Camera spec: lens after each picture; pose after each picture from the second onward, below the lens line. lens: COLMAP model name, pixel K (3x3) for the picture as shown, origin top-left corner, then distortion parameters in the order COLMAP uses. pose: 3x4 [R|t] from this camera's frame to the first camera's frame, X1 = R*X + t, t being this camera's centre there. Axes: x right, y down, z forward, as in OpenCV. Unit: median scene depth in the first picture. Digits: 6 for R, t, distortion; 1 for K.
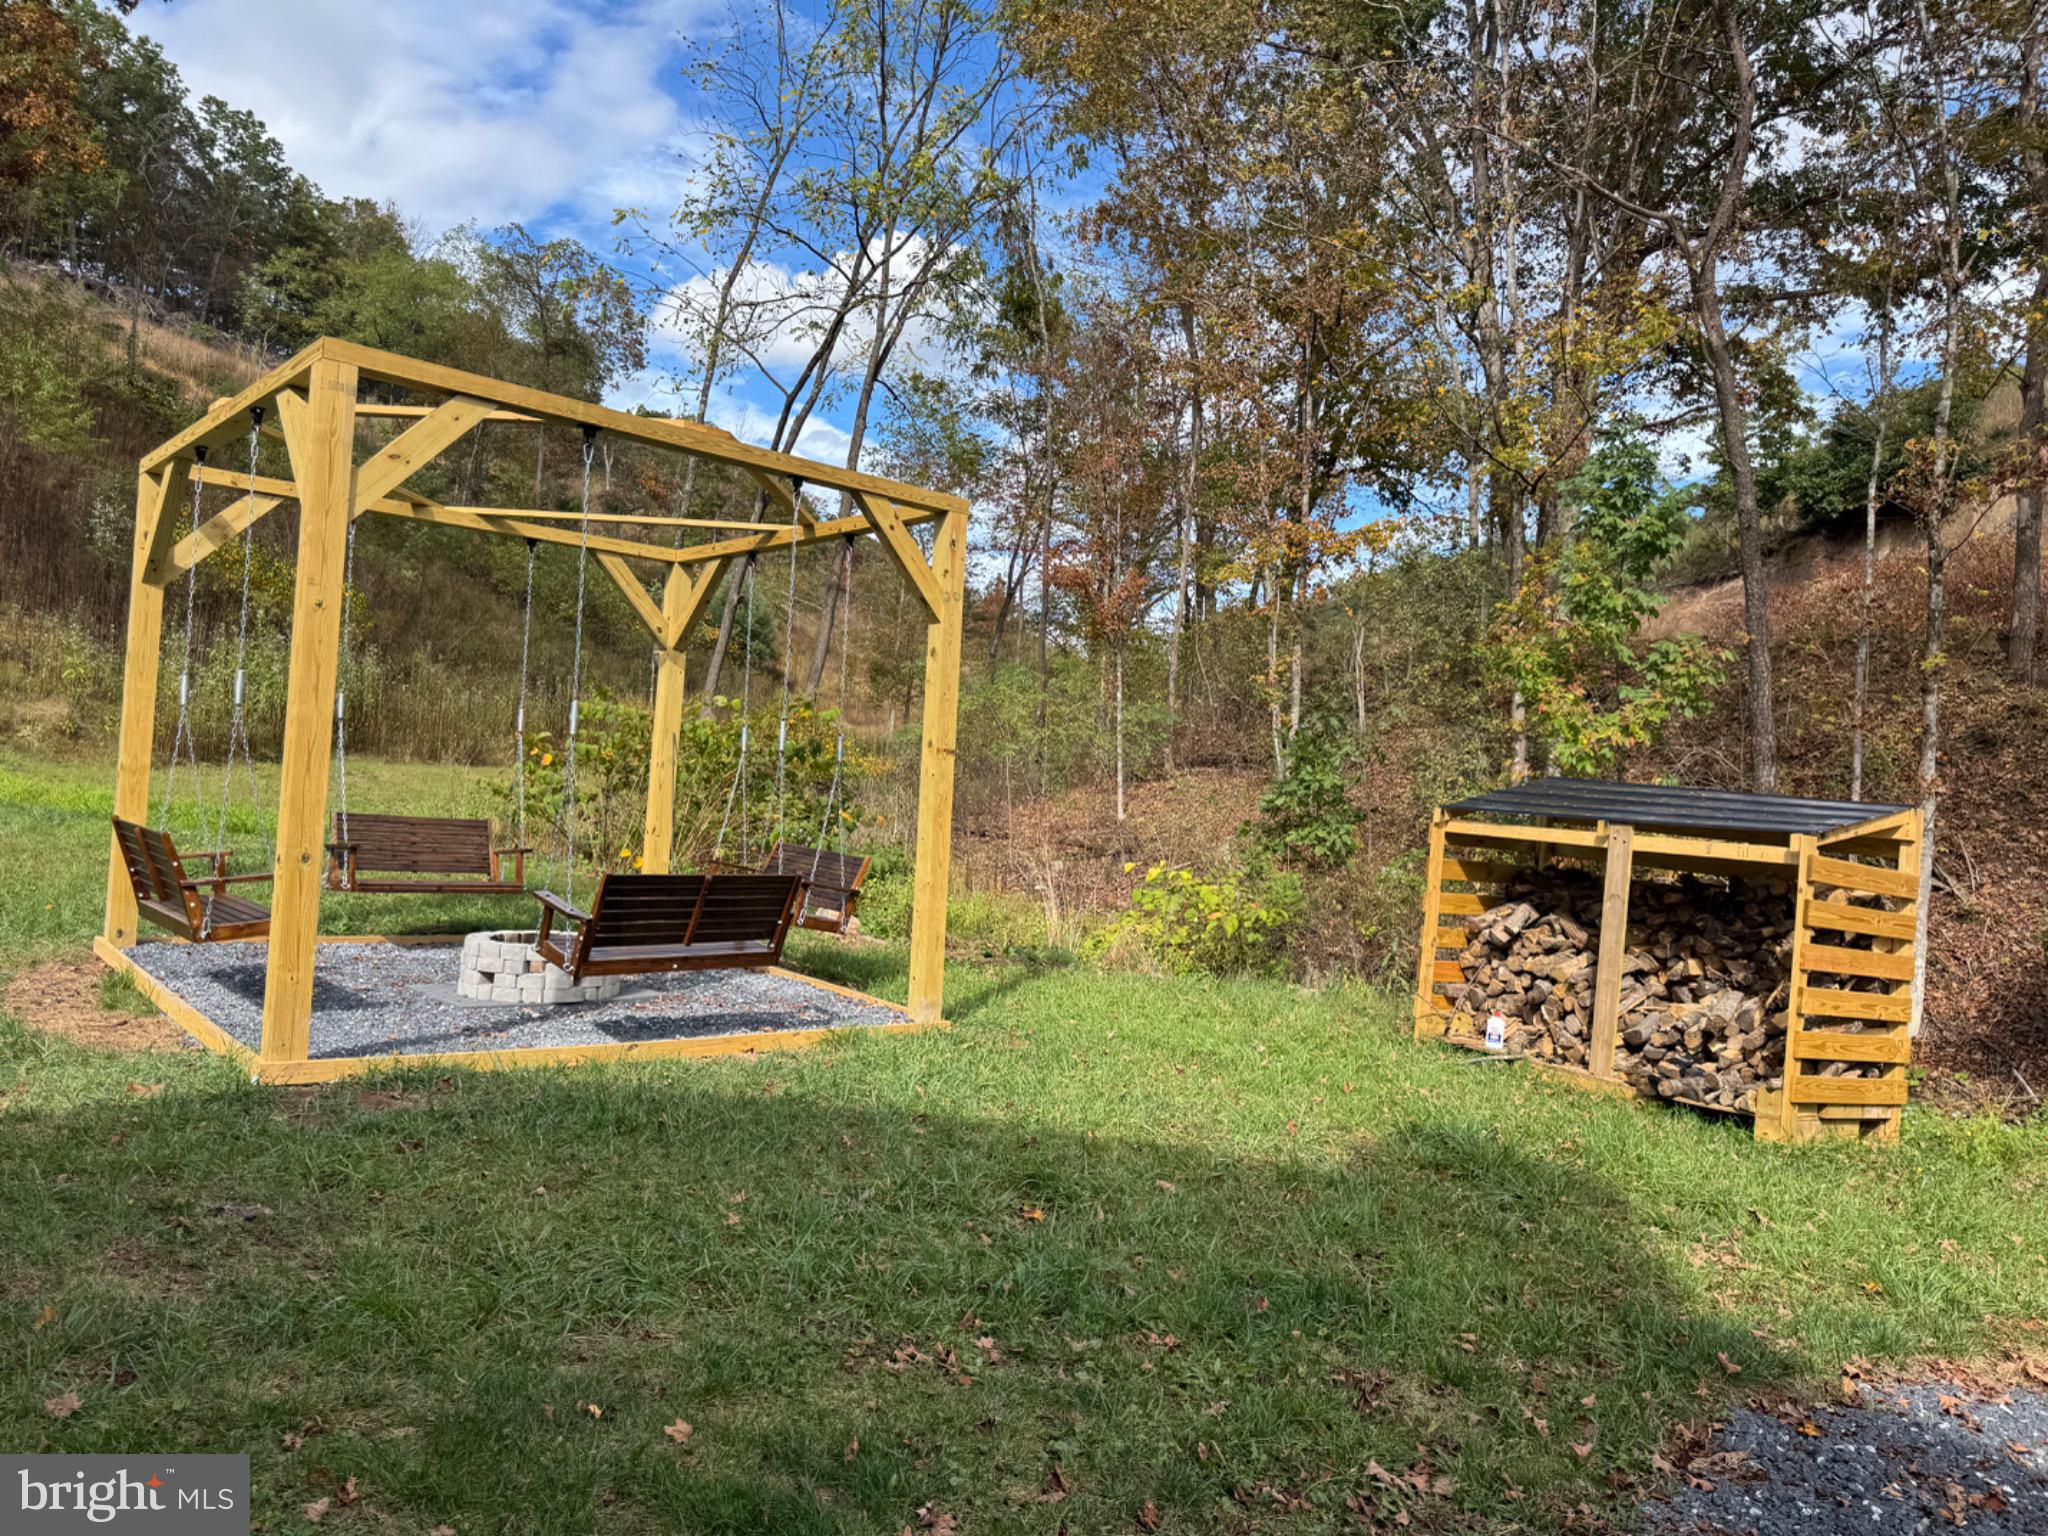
lens RADIAL K [[1440.0, 0, 1023.1], [0, 1440.0, 751.0], [0, 0, 1]] dist [0.041298, -0.052578]
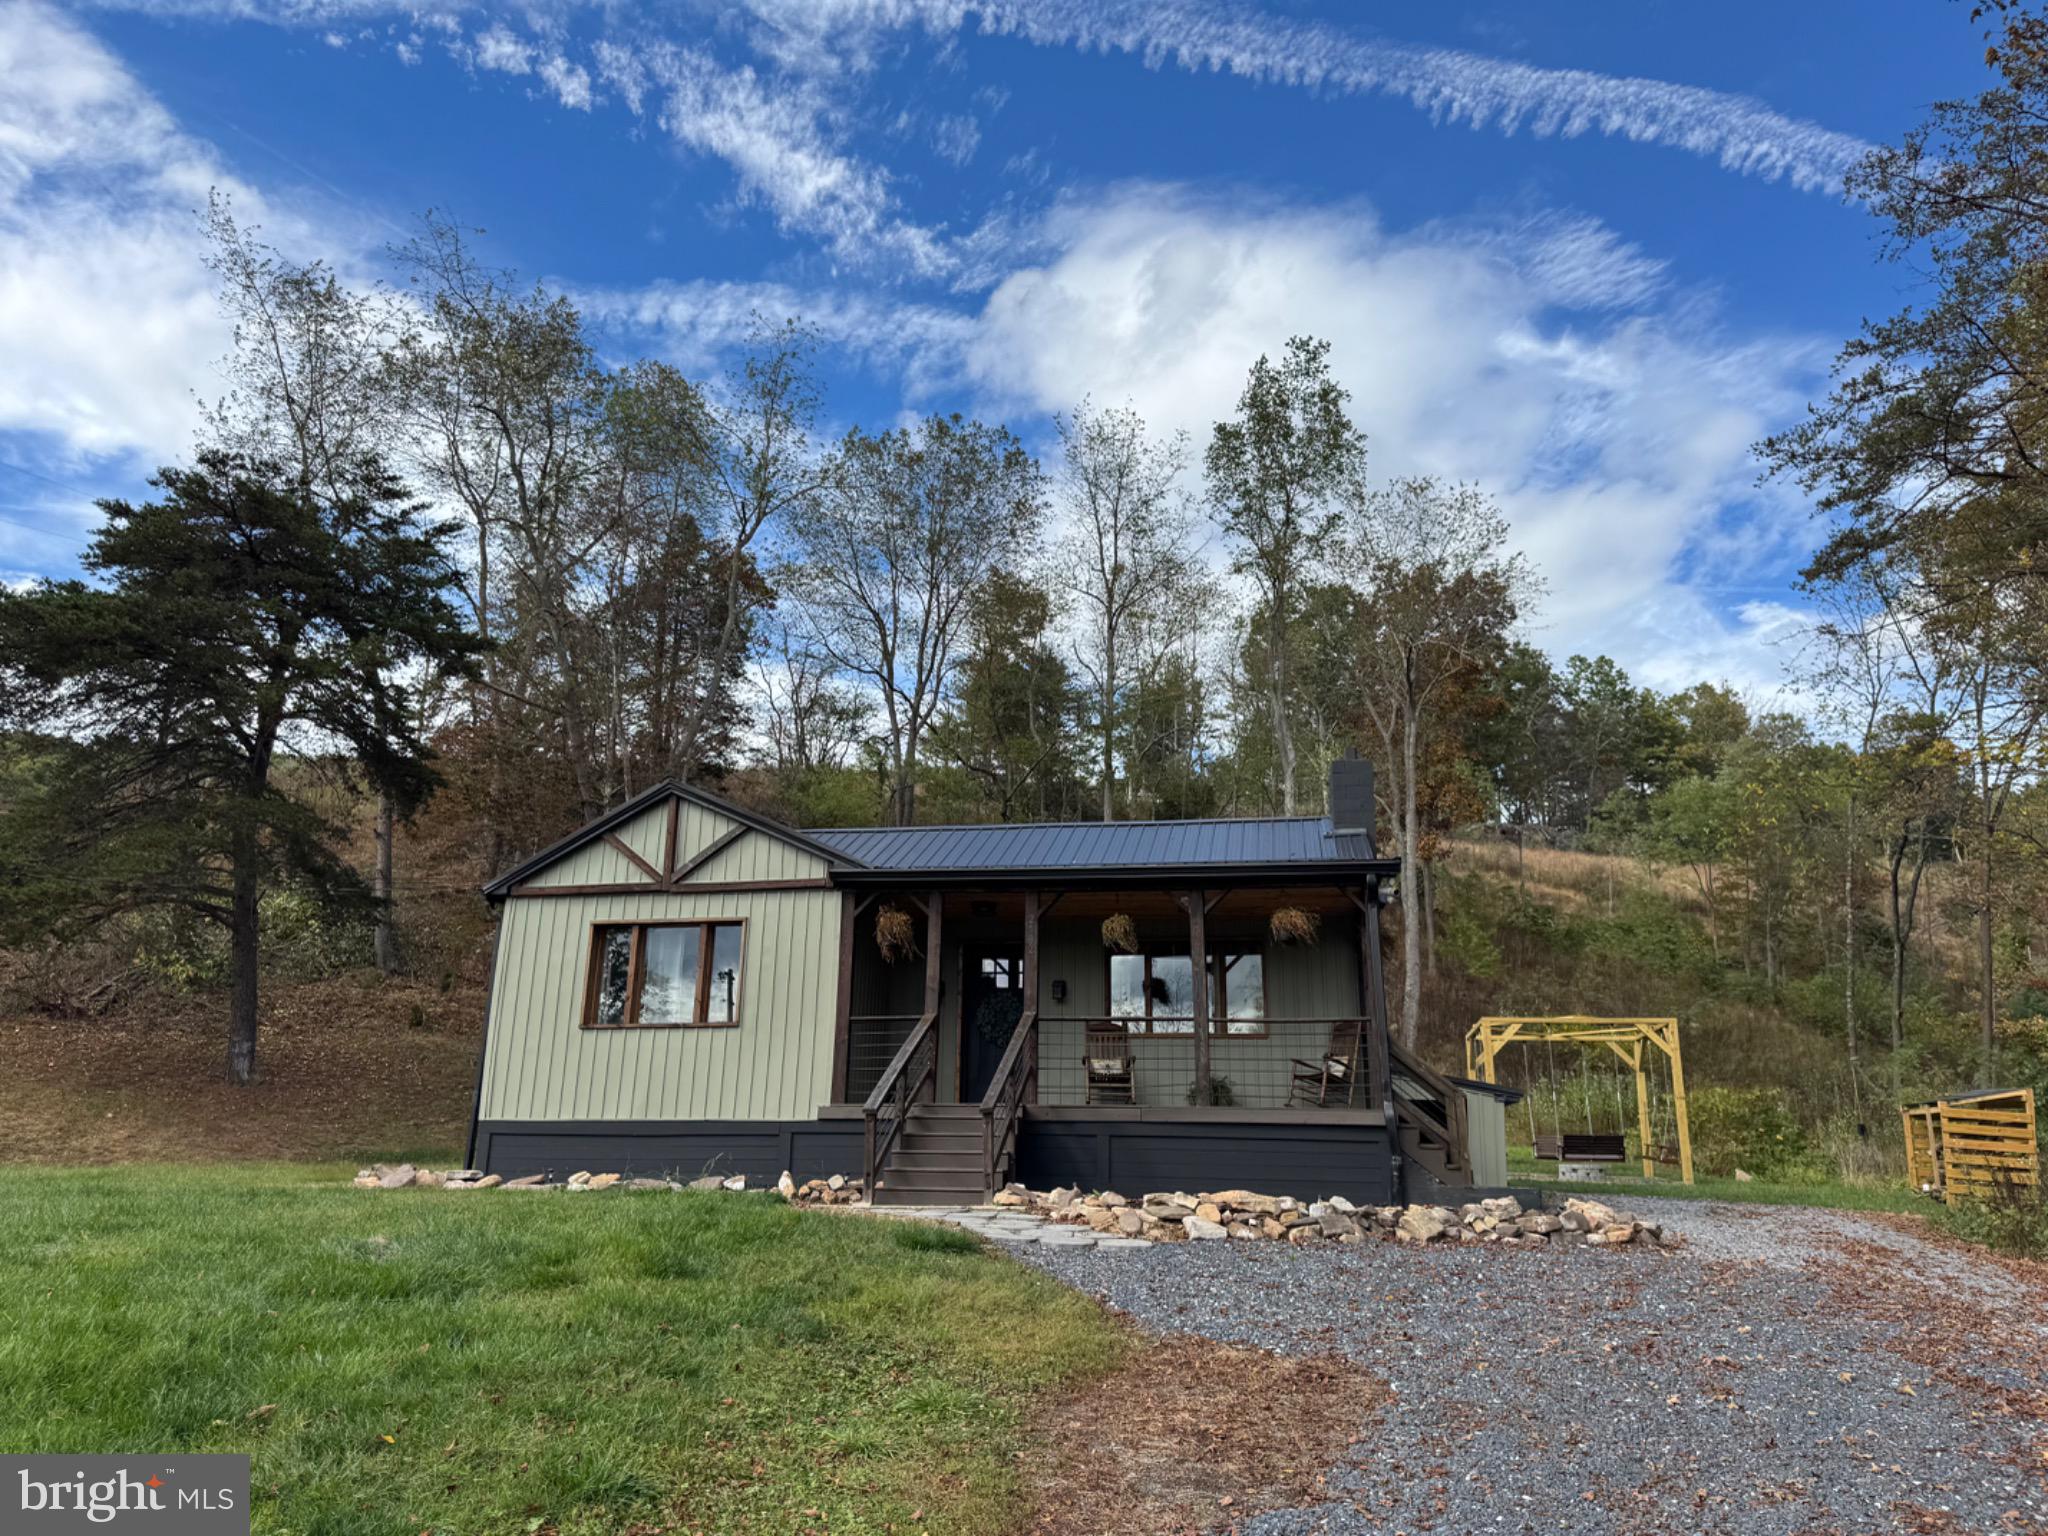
lens RADIAL K [[1440.0, 0, 1023.1], [0, 1440.0, 751.0], [0, 0, 1]] dist [0.041298, -0.052578]
pose [[0.601353, -0.269263, -0.752245, 2.023899], [0.041982, 0.950850, -0.306792, 0.251305], [0.797880, 0.152910, 0.583100, -2.814744]]
